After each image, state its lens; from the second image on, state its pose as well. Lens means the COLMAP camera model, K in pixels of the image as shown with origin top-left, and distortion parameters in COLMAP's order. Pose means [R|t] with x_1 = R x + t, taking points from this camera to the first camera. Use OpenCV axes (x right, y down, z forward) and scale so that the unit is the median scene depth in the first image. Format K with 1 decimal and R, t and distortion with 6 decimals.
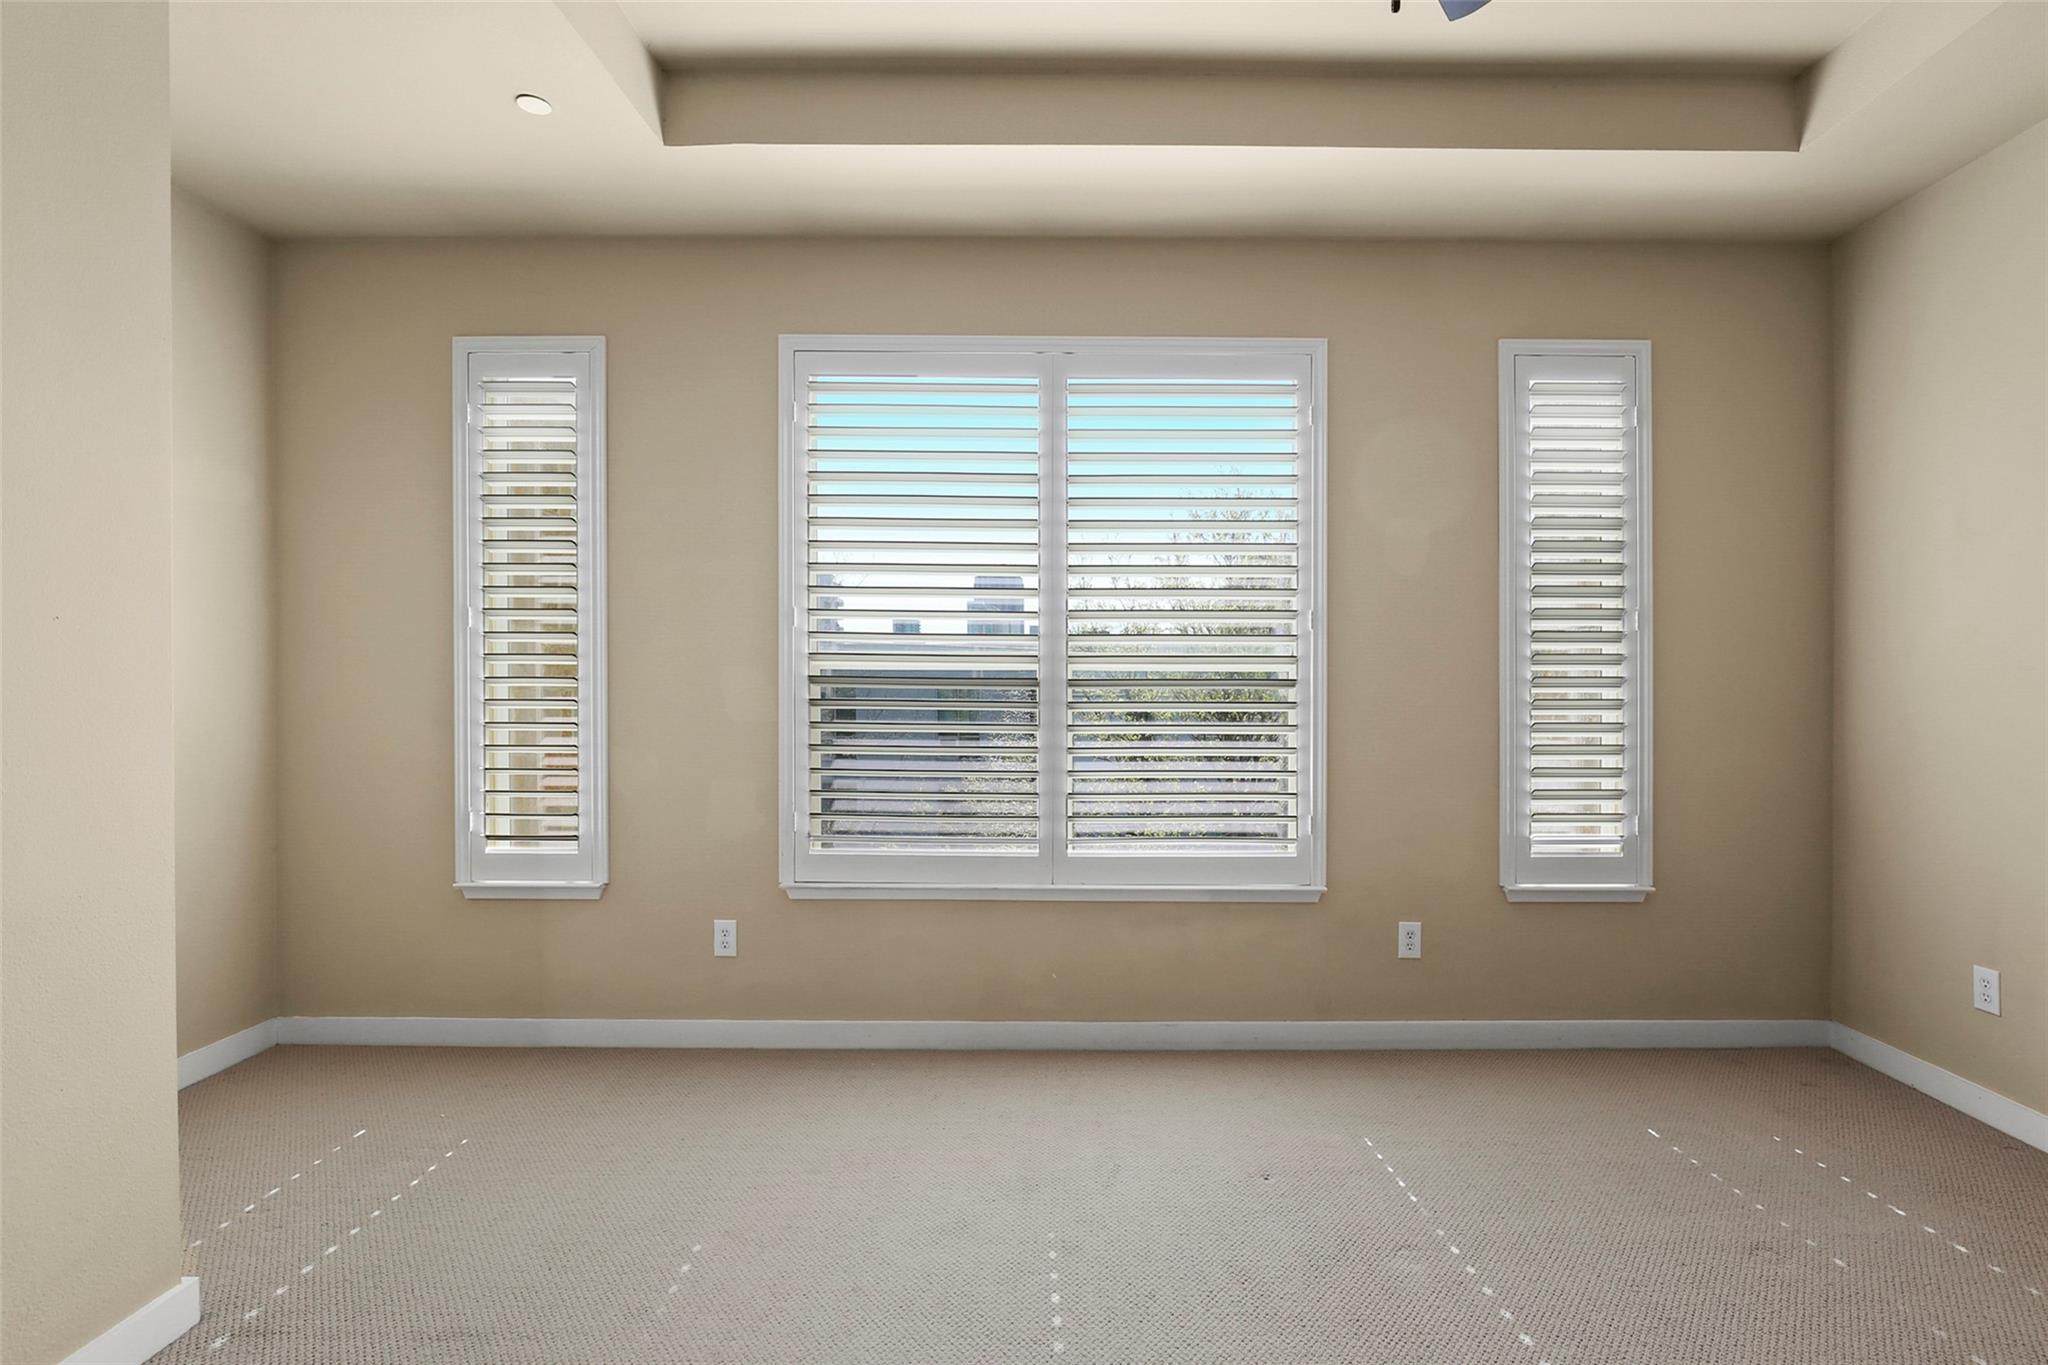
lens RADIAL K [[1010.9, 0, 1034.1], [0, 1010.9, 682.6], [0, 0, 1]] dist [-0.015848, 0.002448]
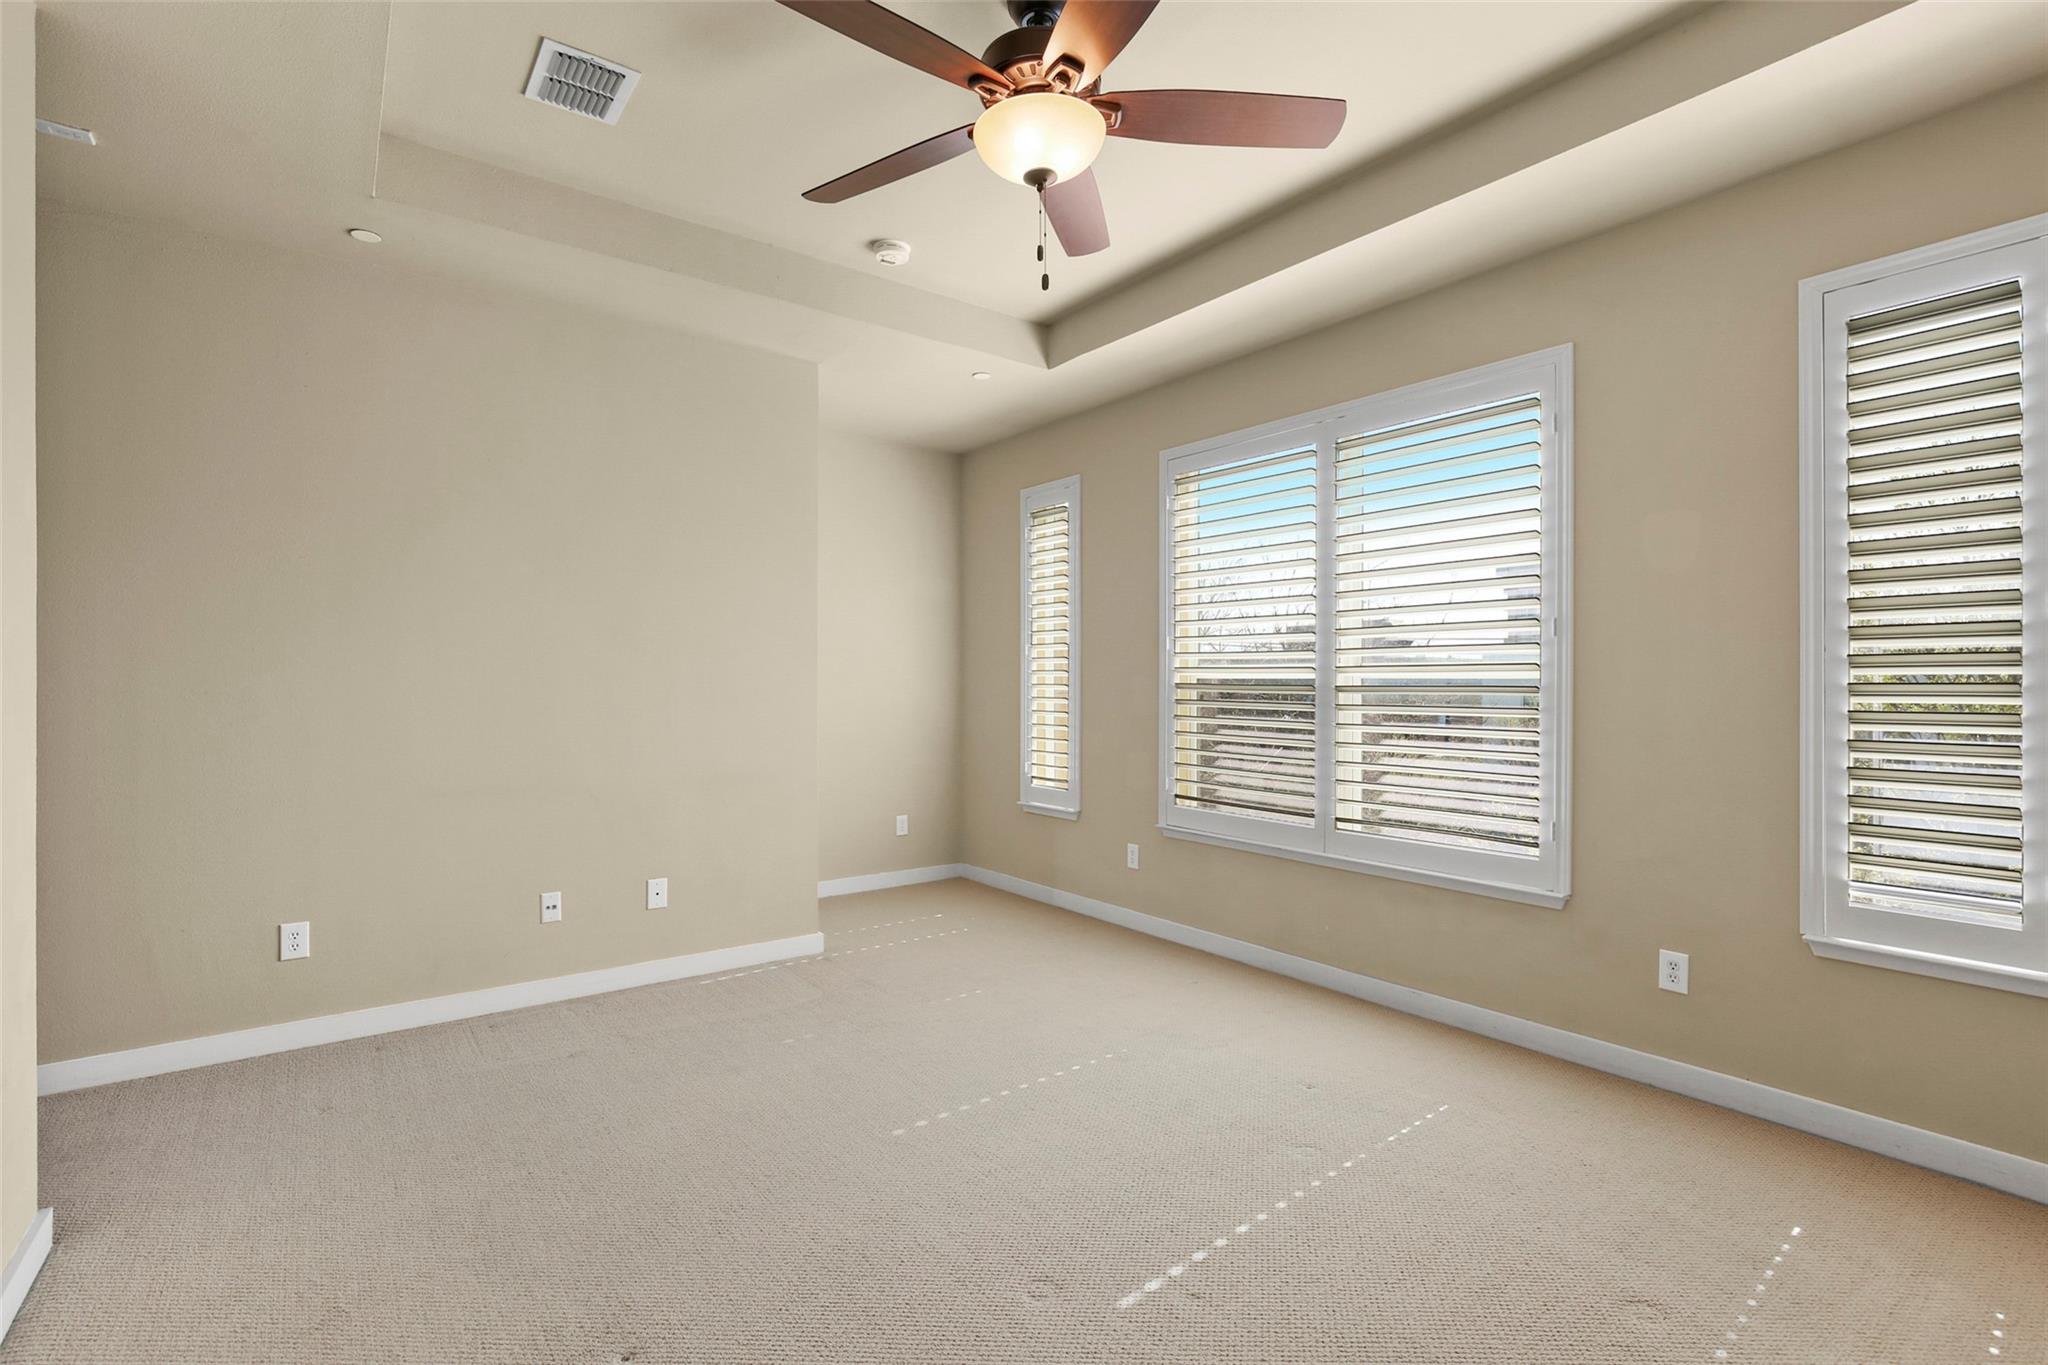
lens RADIAL K [[959.9, 0, 1002.0], [0, 959.9, 676.9], [0, 0, 1]] dist [-0.018511, 0.003983]
pose [[0.583823, -0.006045, -0.811859, 0.738732], [-0.006397, 0.999907, -0.012045, 0.002677], [0.811856, 0.012226, 0.583730, -0.000550]]
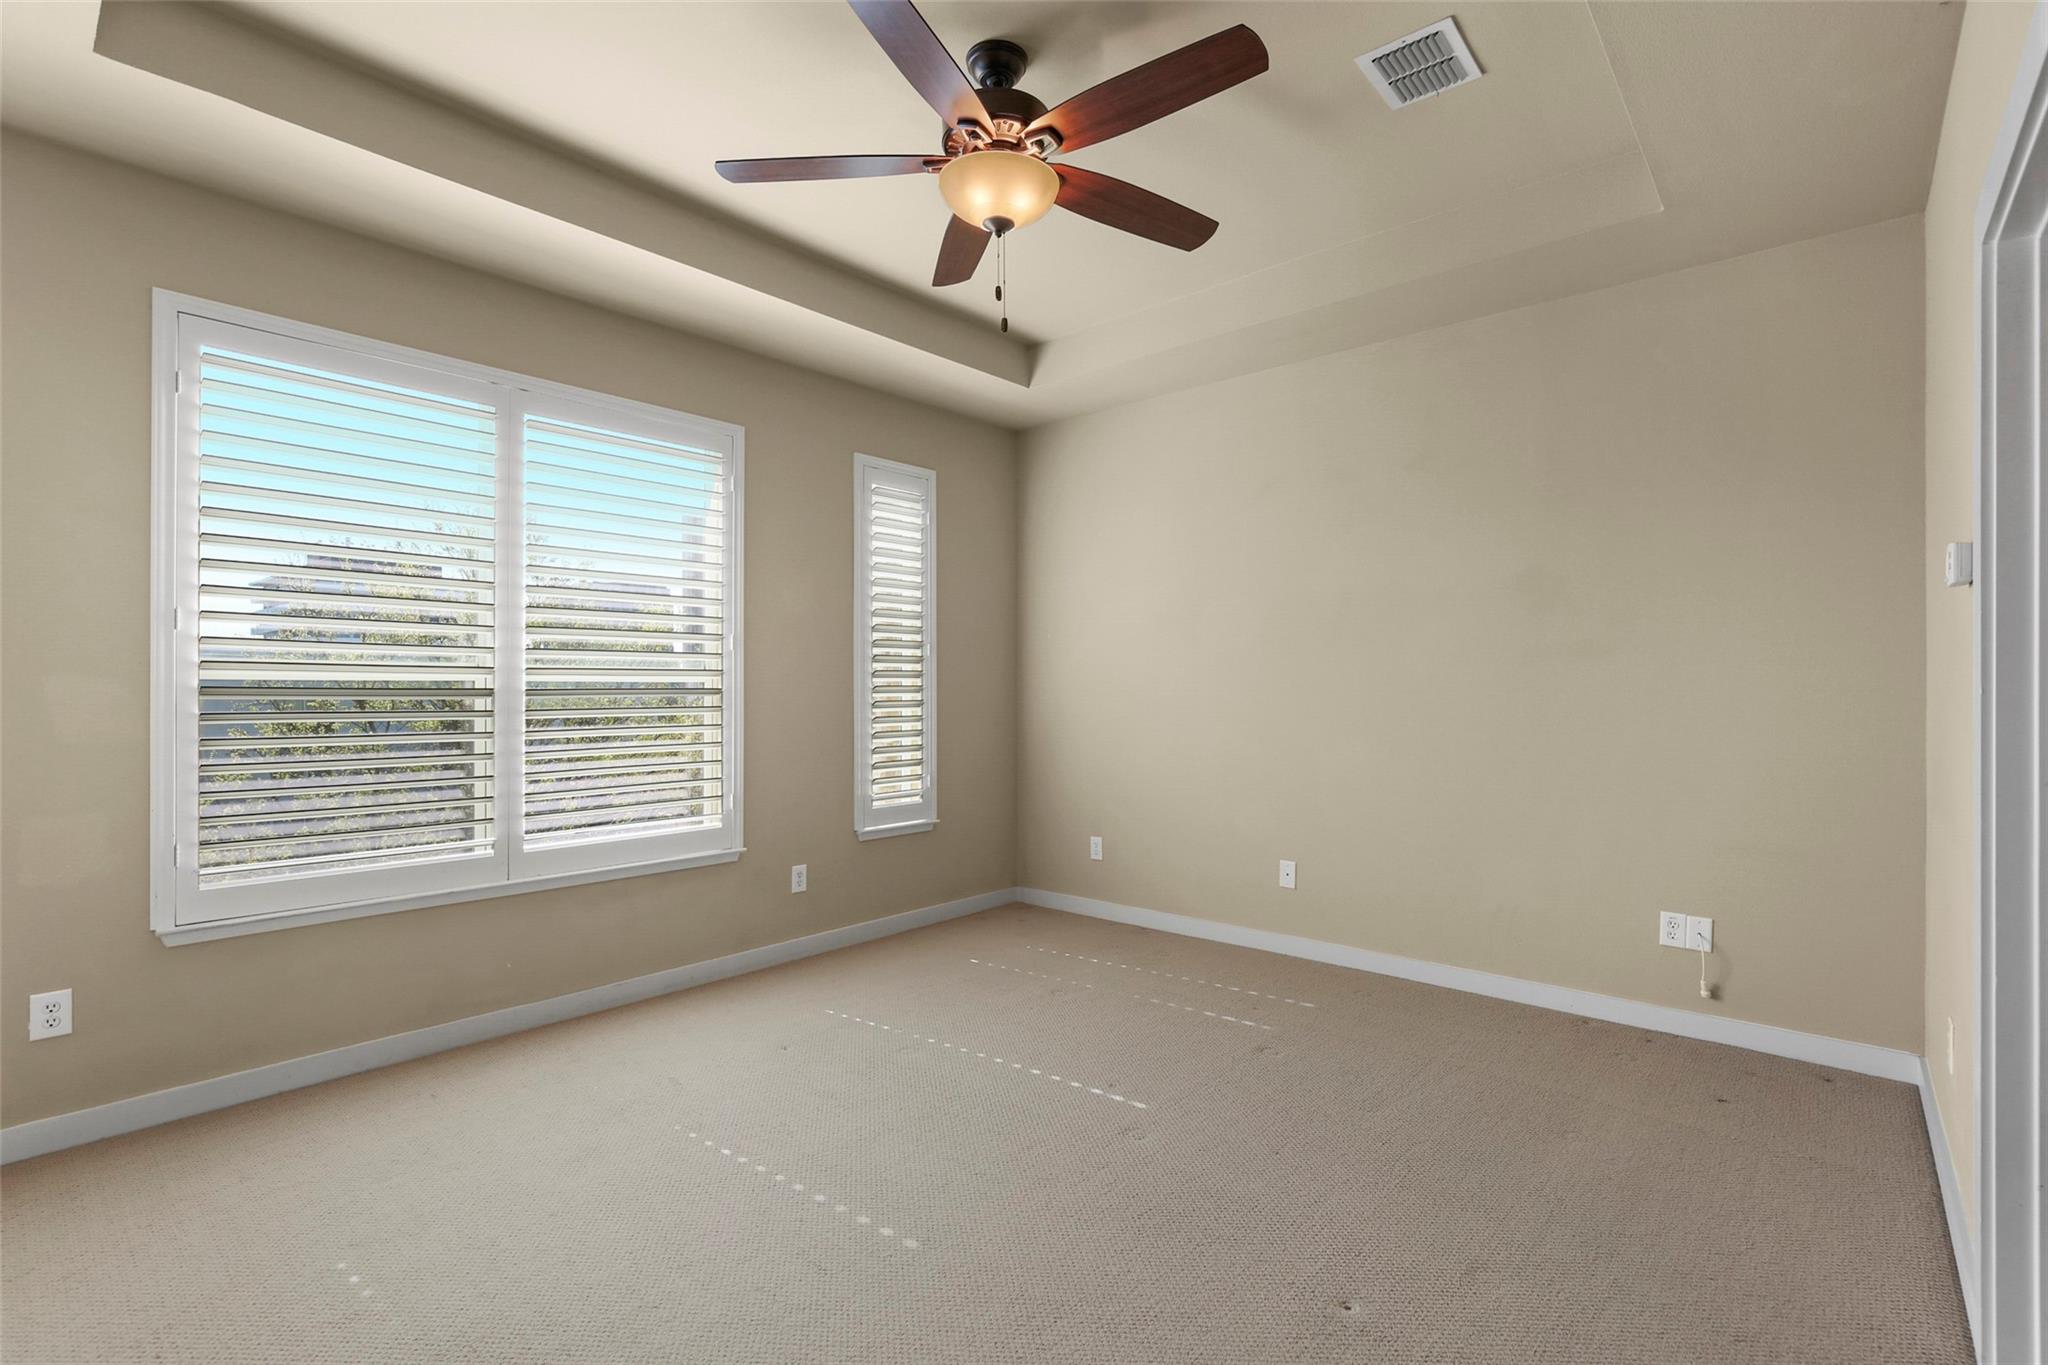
lens RADIAL K [[959.9, 0, 1007.8], [0, 959.9, 685.2], [0, 0, 1]] dist [-0.018511, 0.003983]
pose [[0.666989, -0.001969, 0.745065, -0.398762], [0.007034, 0.999969, -0.003654, 0.000096], [-0.745035, 0.007678, 0.666982, -0.077798]]
